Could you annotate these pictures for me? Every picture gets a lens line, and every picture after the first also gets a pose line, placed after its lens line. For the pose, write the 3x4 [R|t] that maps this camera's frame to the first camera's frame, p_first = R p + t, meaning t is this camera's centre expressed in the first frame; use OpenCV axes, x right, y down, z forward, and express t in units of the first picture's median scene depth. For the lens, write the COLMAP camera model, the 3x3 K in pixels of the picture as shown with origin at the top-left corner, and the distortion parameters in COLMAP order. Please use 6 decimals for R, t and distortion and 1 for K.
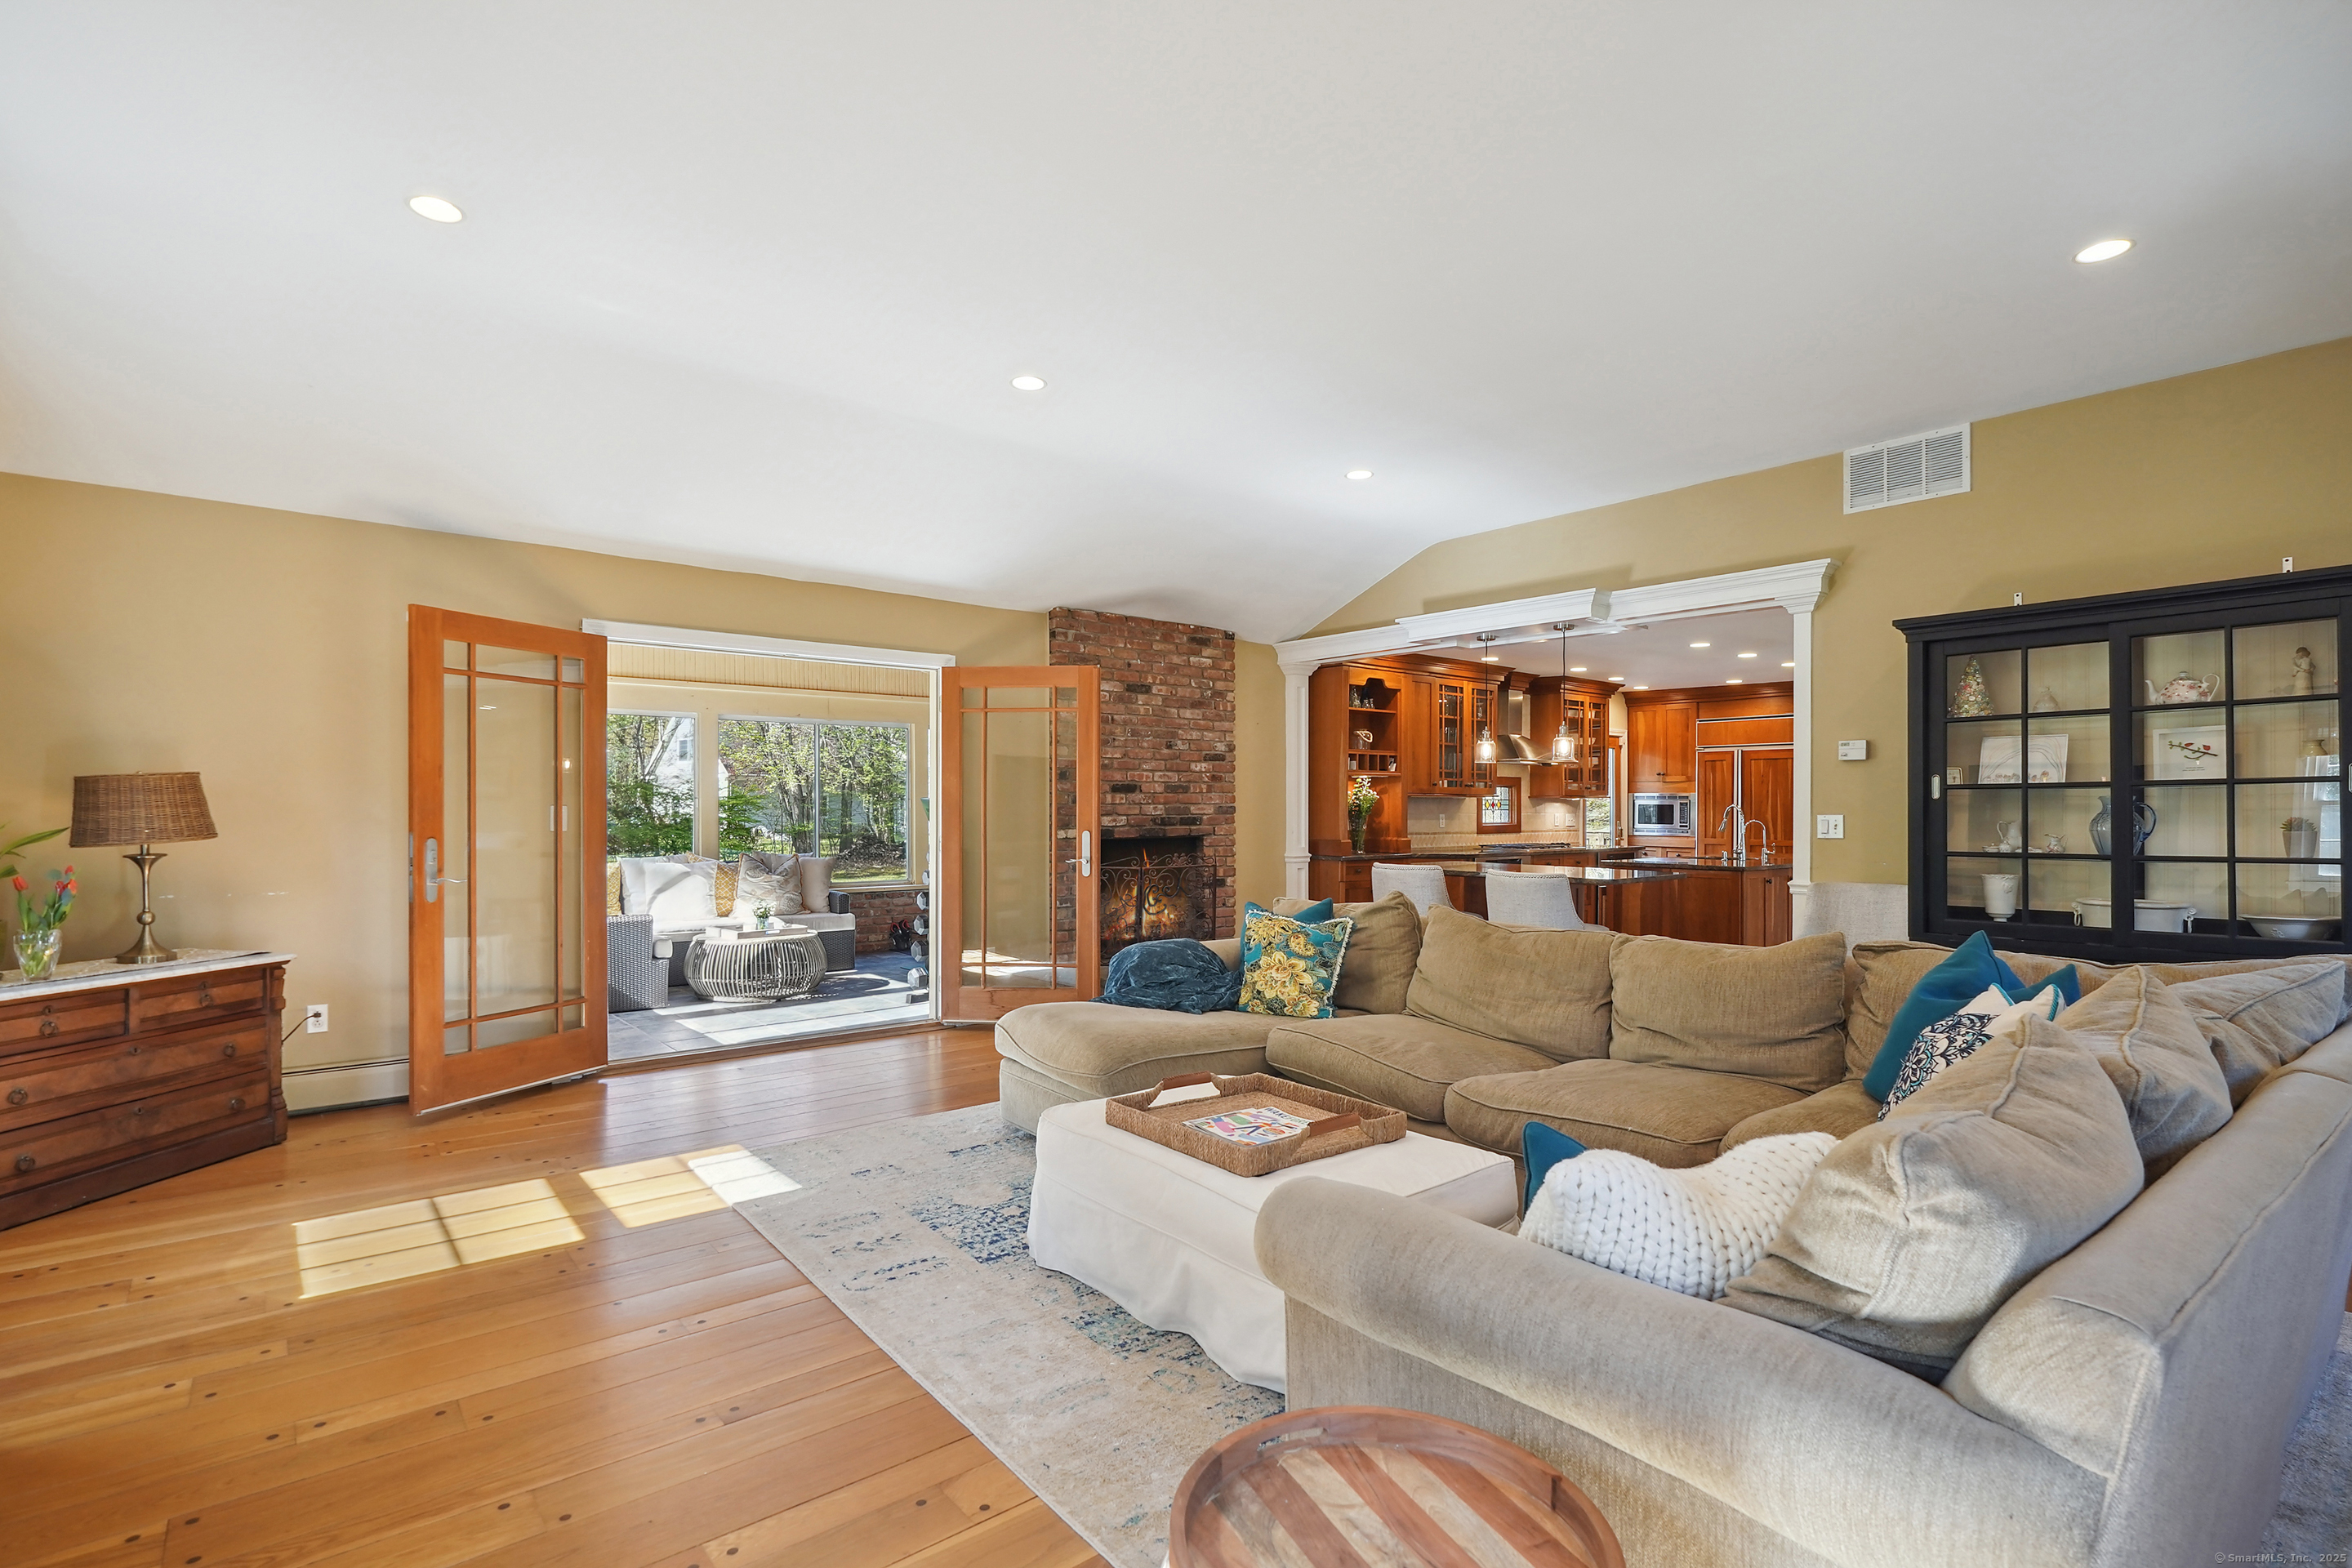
lens RADIAL K [[1086.8, 0, 1165.5], [0, 1086.8, 810.5], [0, 0, 1]] dist [-0.001297, -0.000051]
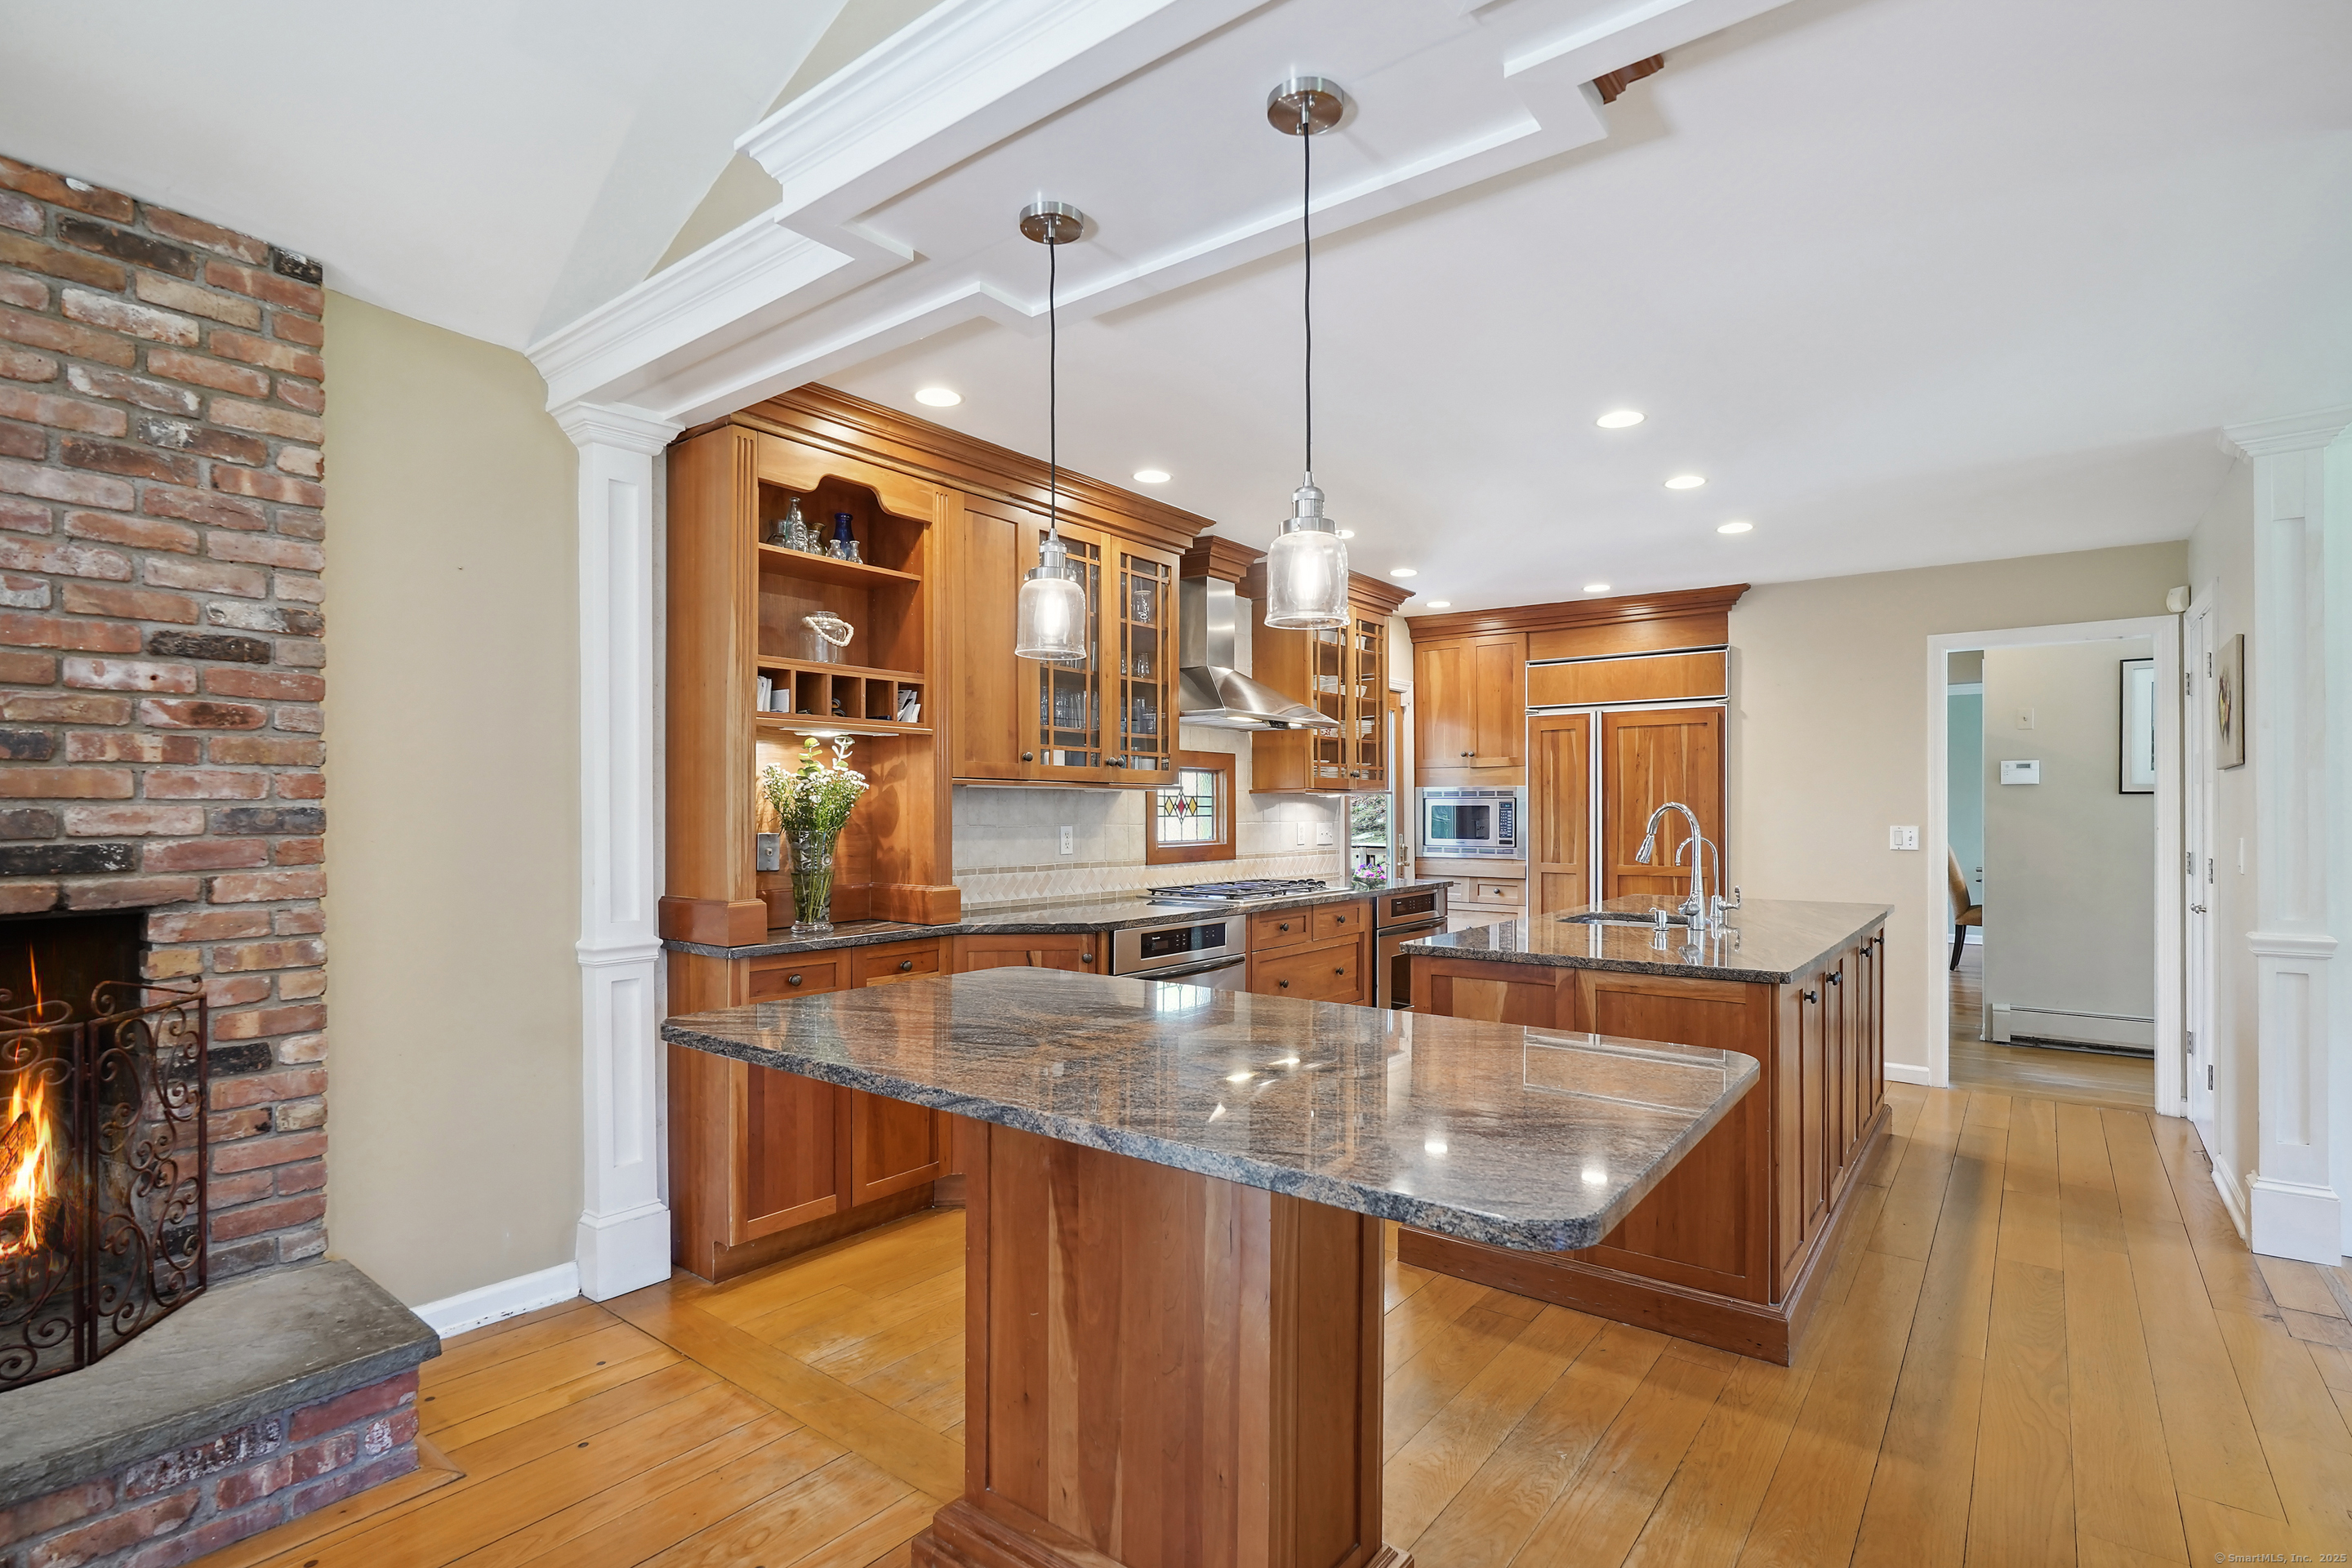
lens RADIAL K [[1131.1, 0, 1170.1], [0, 1131.1, 811.5], [0, 0, 1]] dist [-0.003463, -0.000261]
pose [[0.975481, -0.003622, 0.220054, 0.213270], [0.004638, 0.999981, -0.004103, -0.000677], [-0.220035, 0.005023, 0.975479, 0.573811]]
